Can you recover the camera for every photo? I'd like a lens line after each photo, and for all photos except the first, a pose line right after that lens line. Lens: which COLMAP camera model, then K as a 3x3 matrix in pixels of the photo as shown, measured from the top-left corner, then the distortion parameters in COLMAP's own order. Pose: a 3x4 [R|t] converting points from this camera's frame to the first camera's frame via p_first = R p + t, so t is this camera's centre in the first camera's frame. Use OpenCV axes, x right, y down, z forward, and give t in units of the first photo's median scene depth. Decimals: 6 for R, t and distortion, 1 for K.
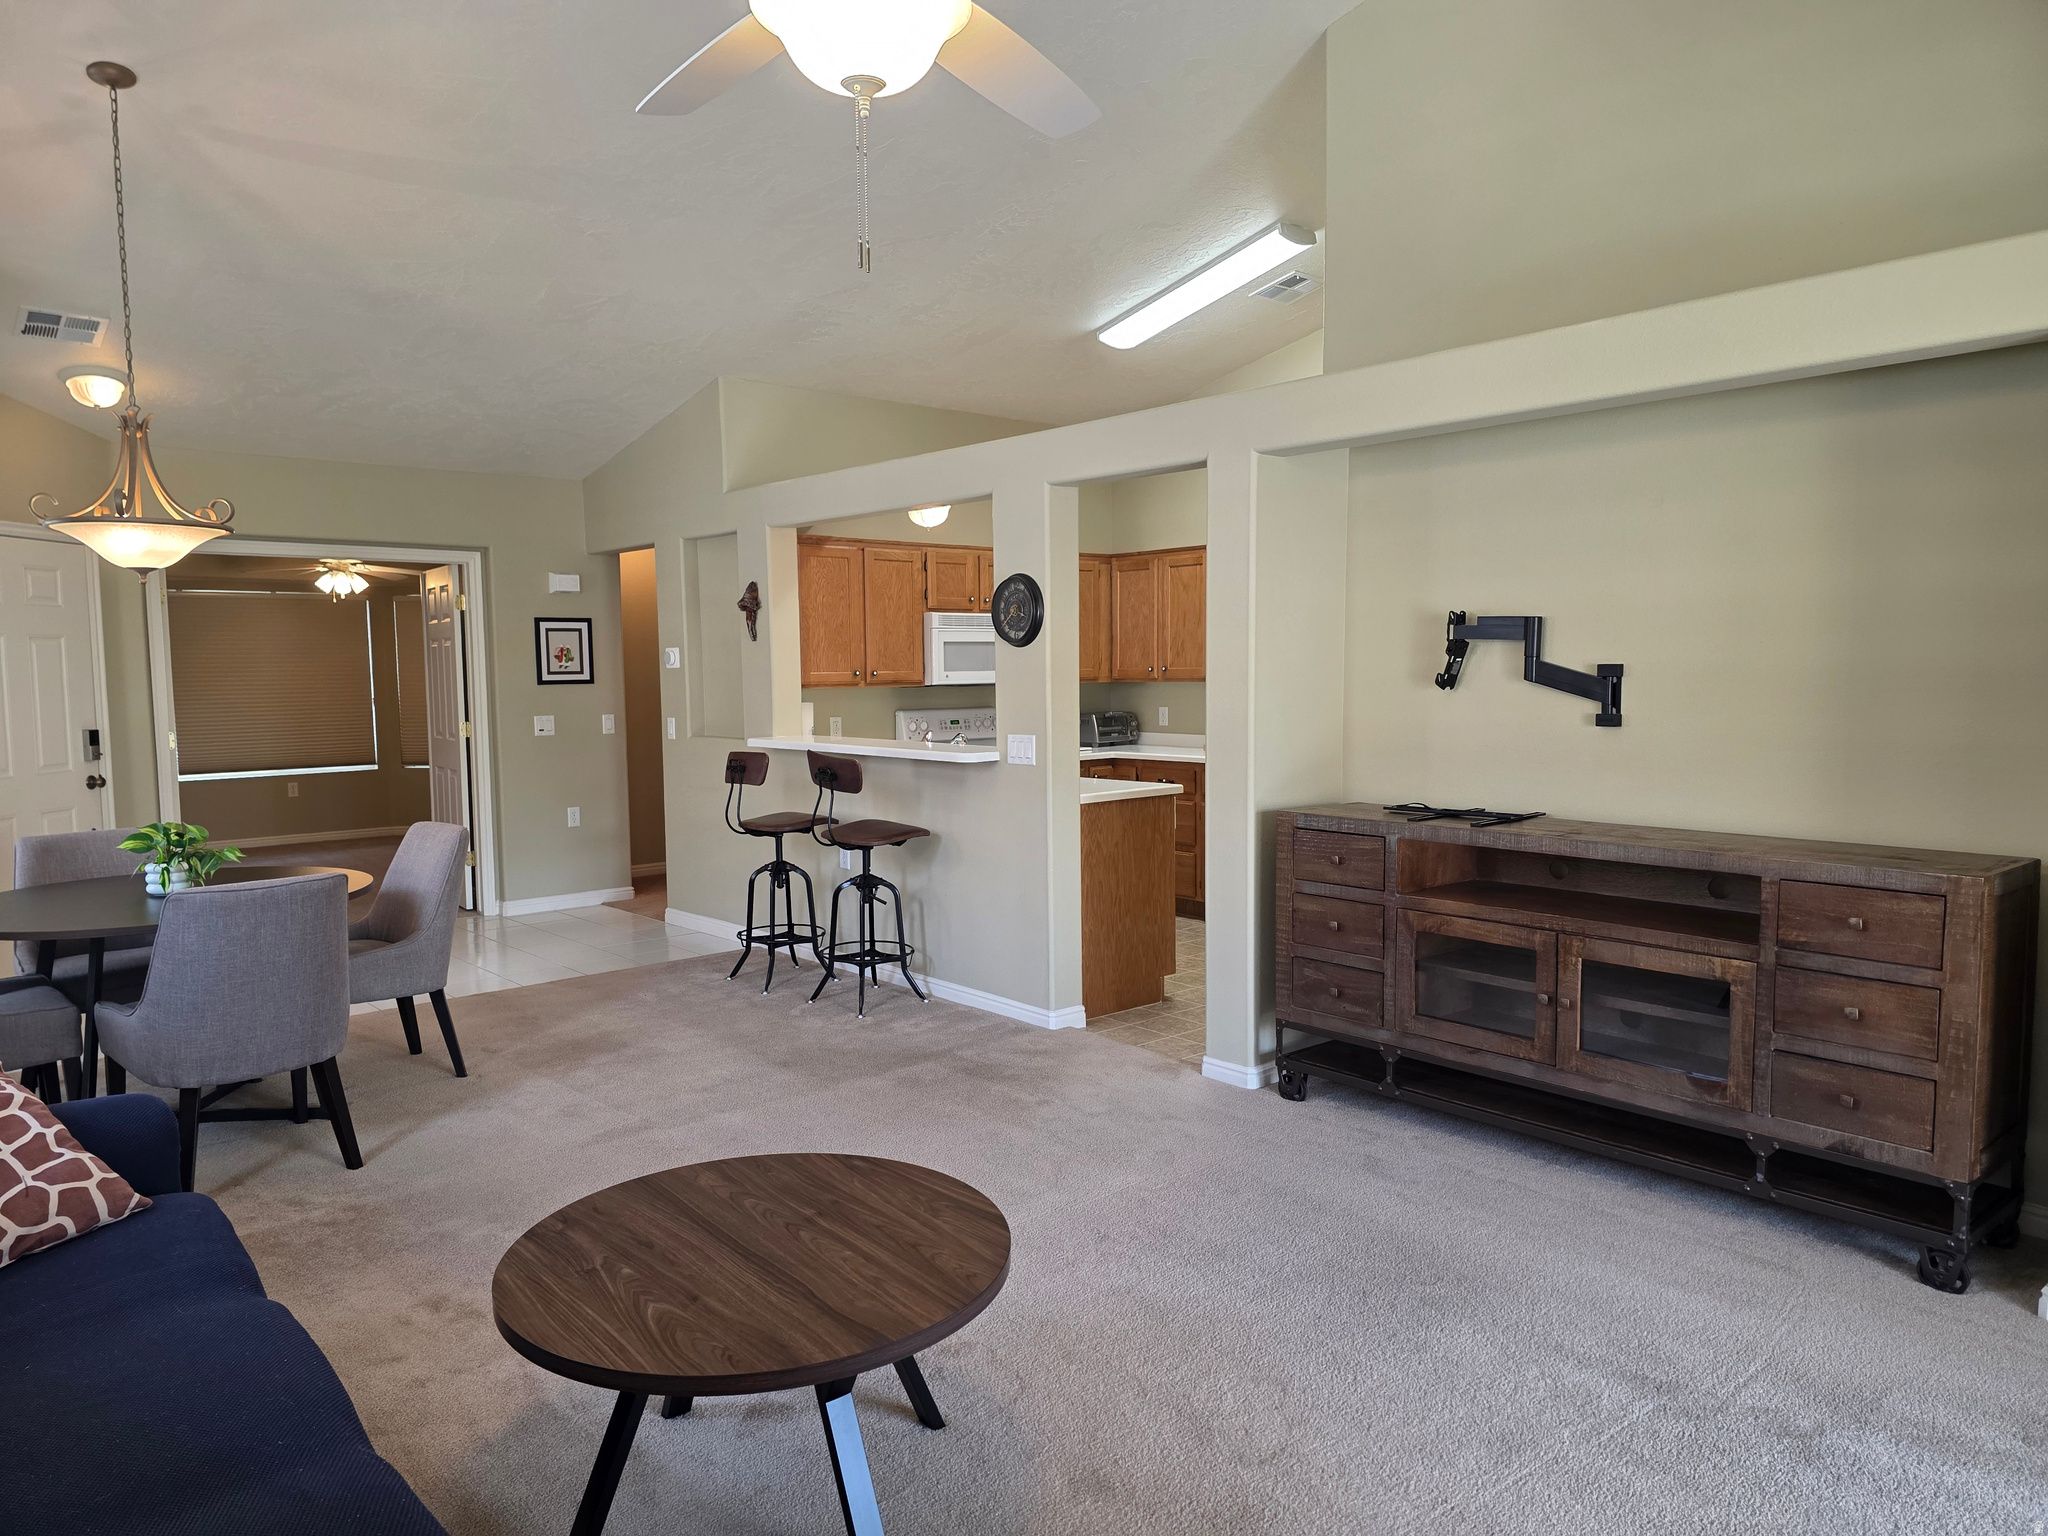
lens RADIAL K [[1372.1, 0, 1026.9], [0, 1372.1, 772.7], [0, 0, 1]] dist [0.071544, -0.070381]
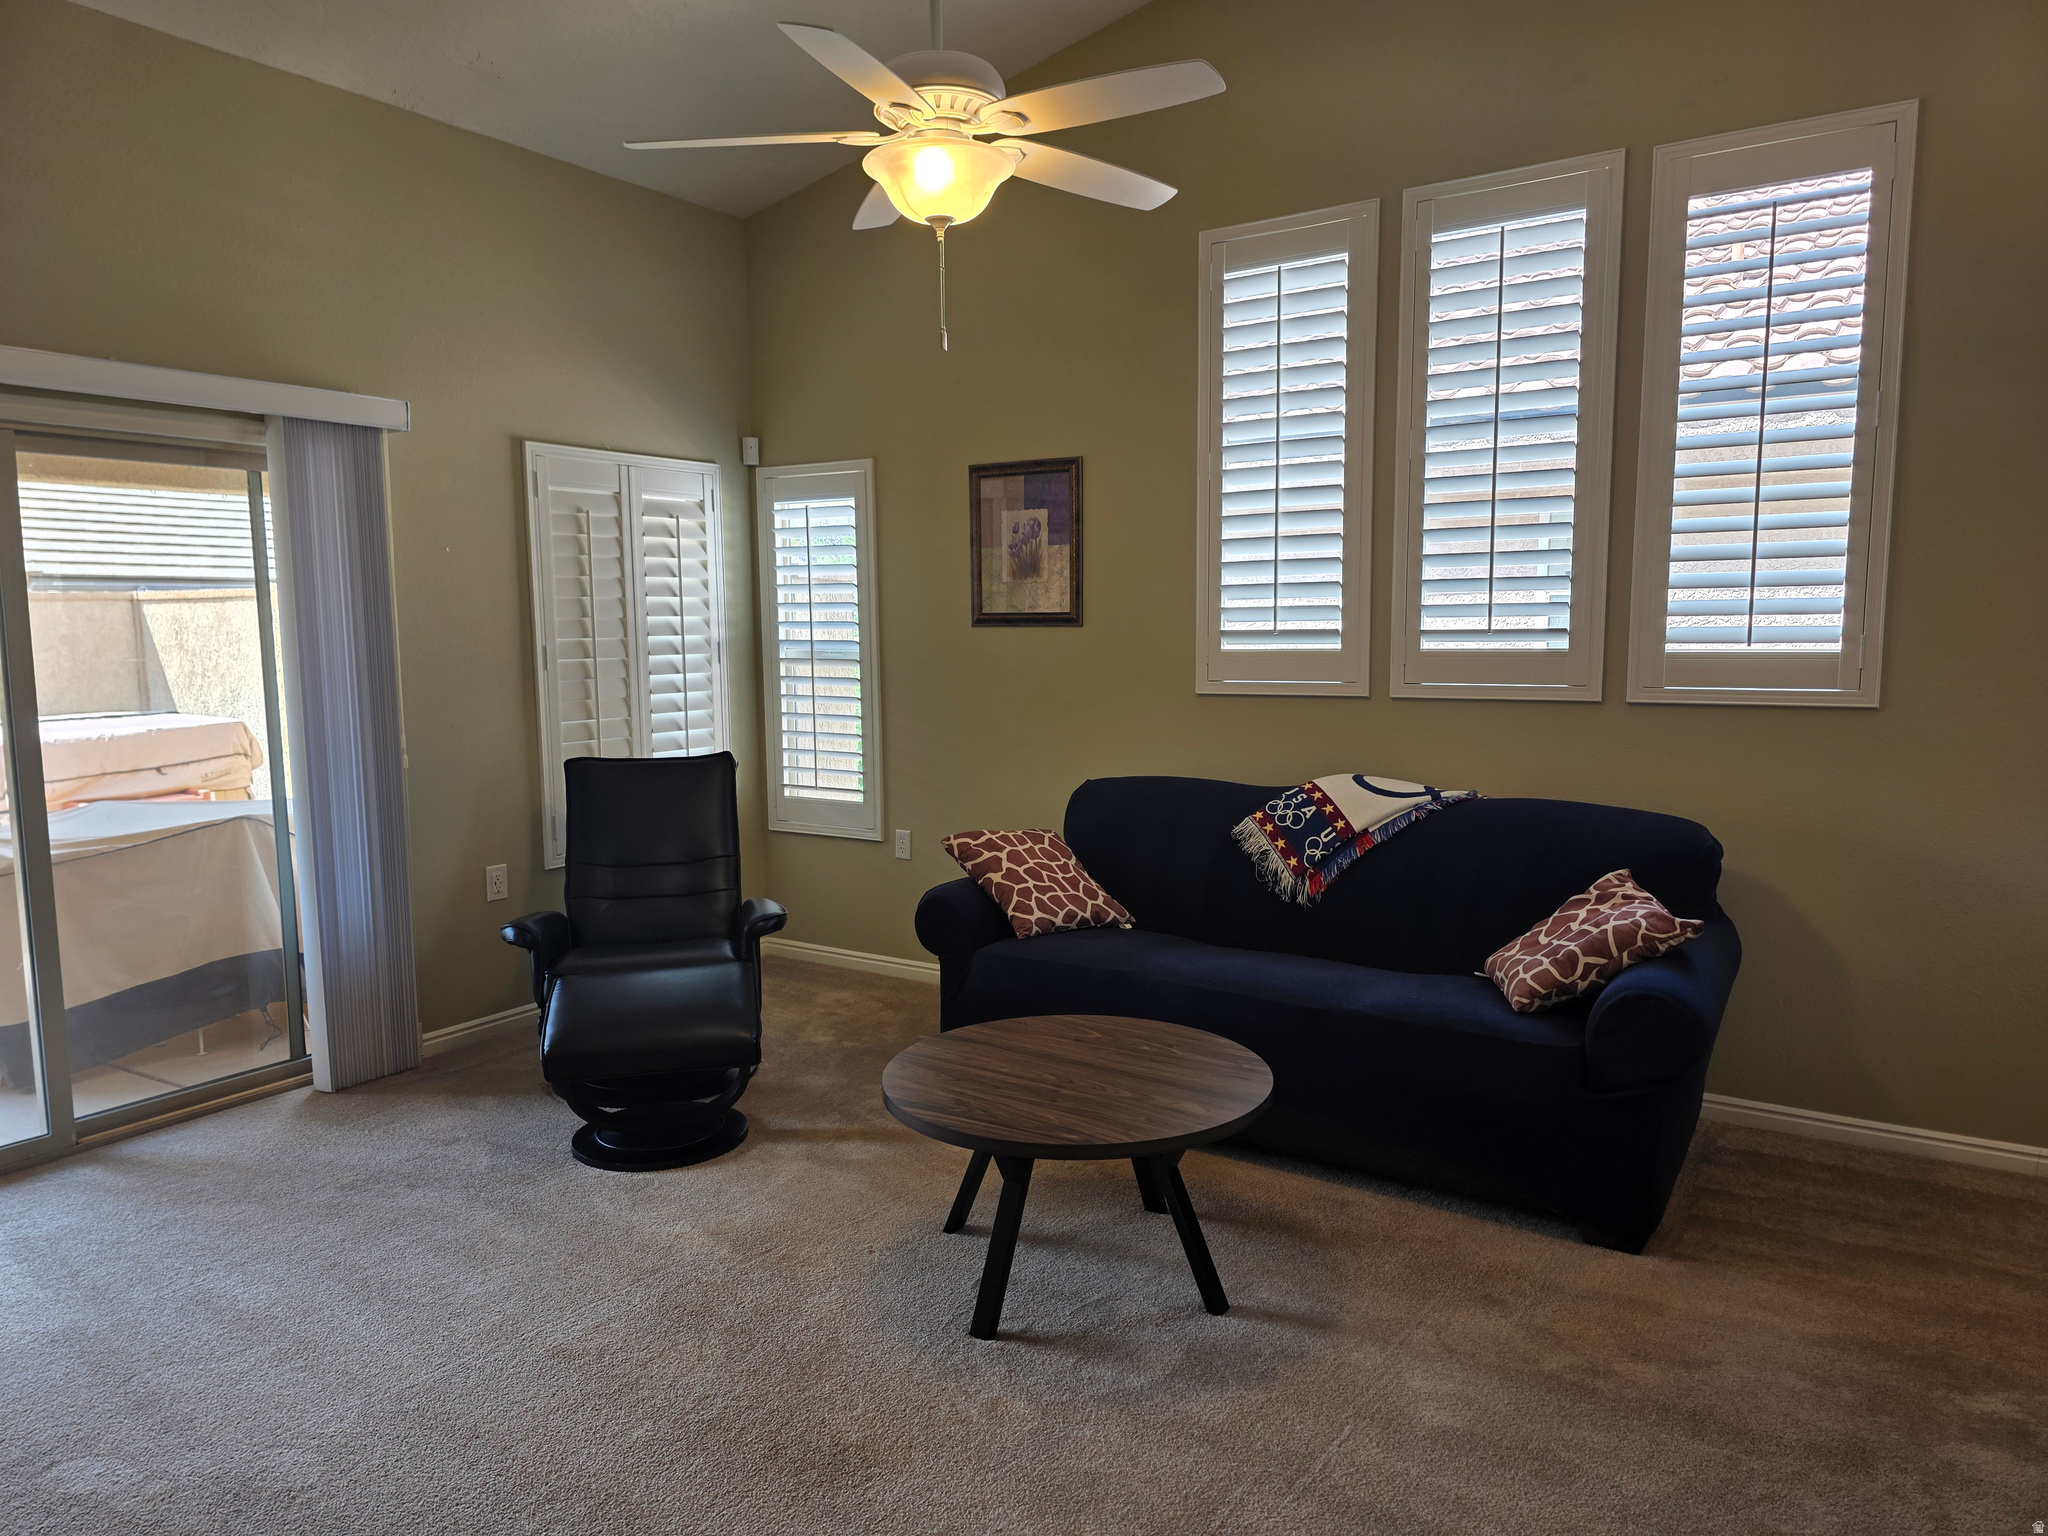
lens RADIAL K [[1376.2, 0, 1031.8], [0, 1376.2, 776.0], [0, 0, 1]] dist [0.044465, -0.035047]
pose [[-0.965221, 0.048595, -0.256881, 0.066100], [-0.002028, 0.981152, 0.193228, -0.071053], [0.261429, 0.187028, -0.946929, 0.870635]]
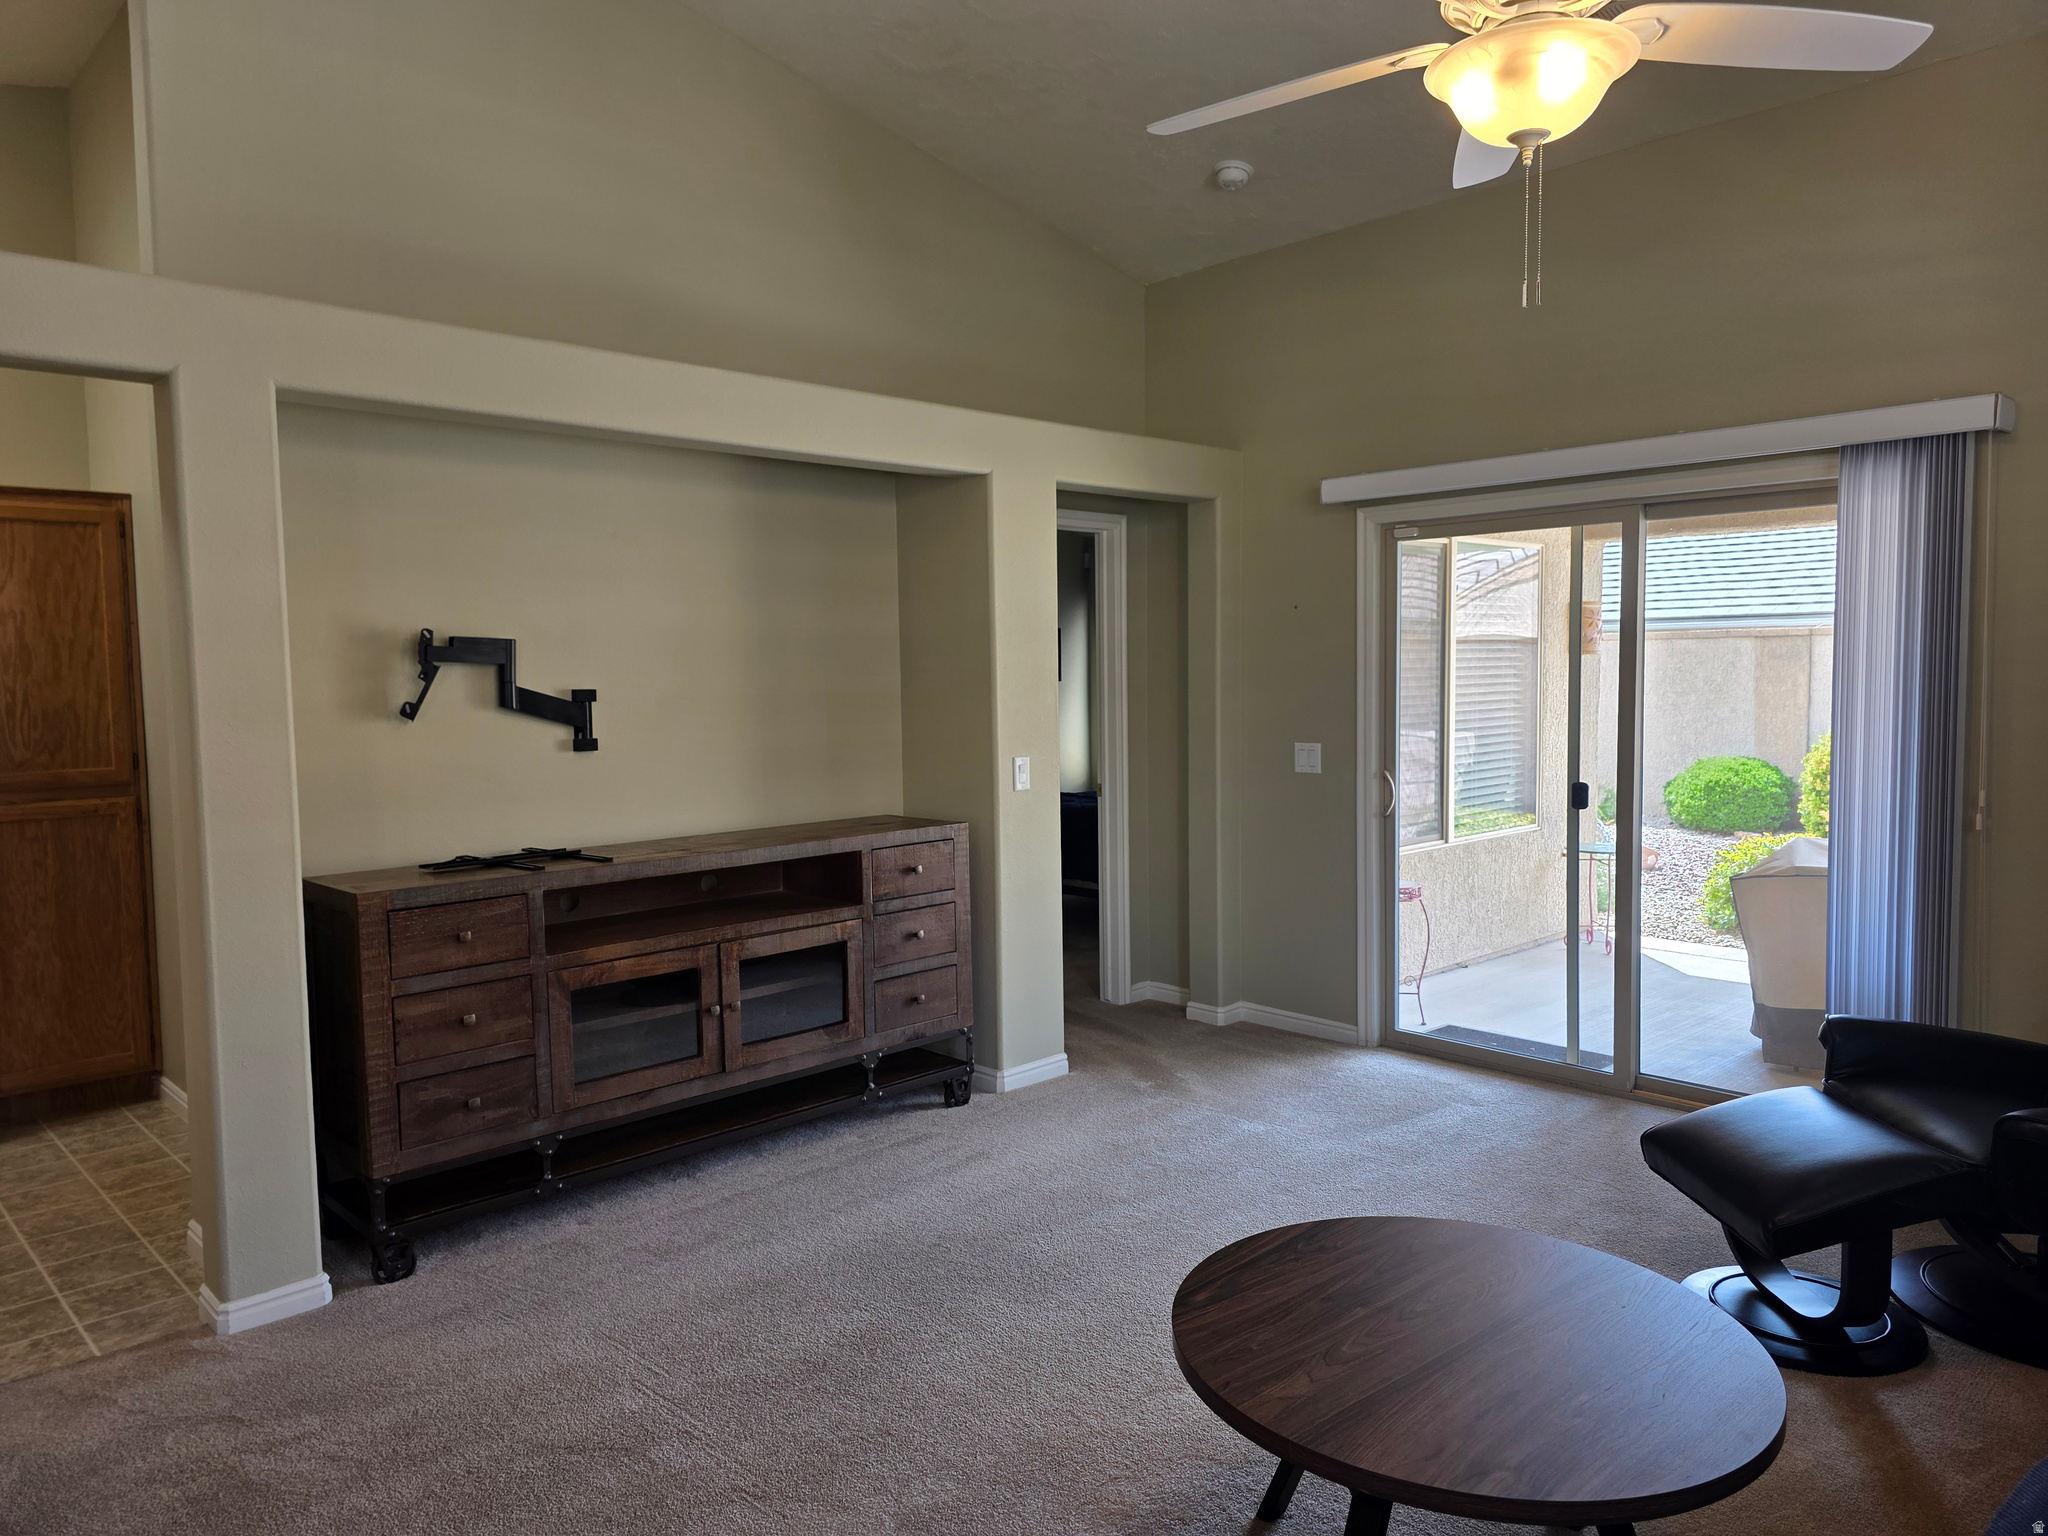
lens RADIAL K [[1365.7, 0, 1015.2], [0, 1365.7, 758.0], [0, 0, 1]] dist [0.074310, -0.073567]
pose [[-0.029434, -0.055242, 0.998039, -0.421797], [0.096191, 0.993681, 0.057838, -0.040158], [-0.994928, 0.097705, -0.023934, 0.512083]]
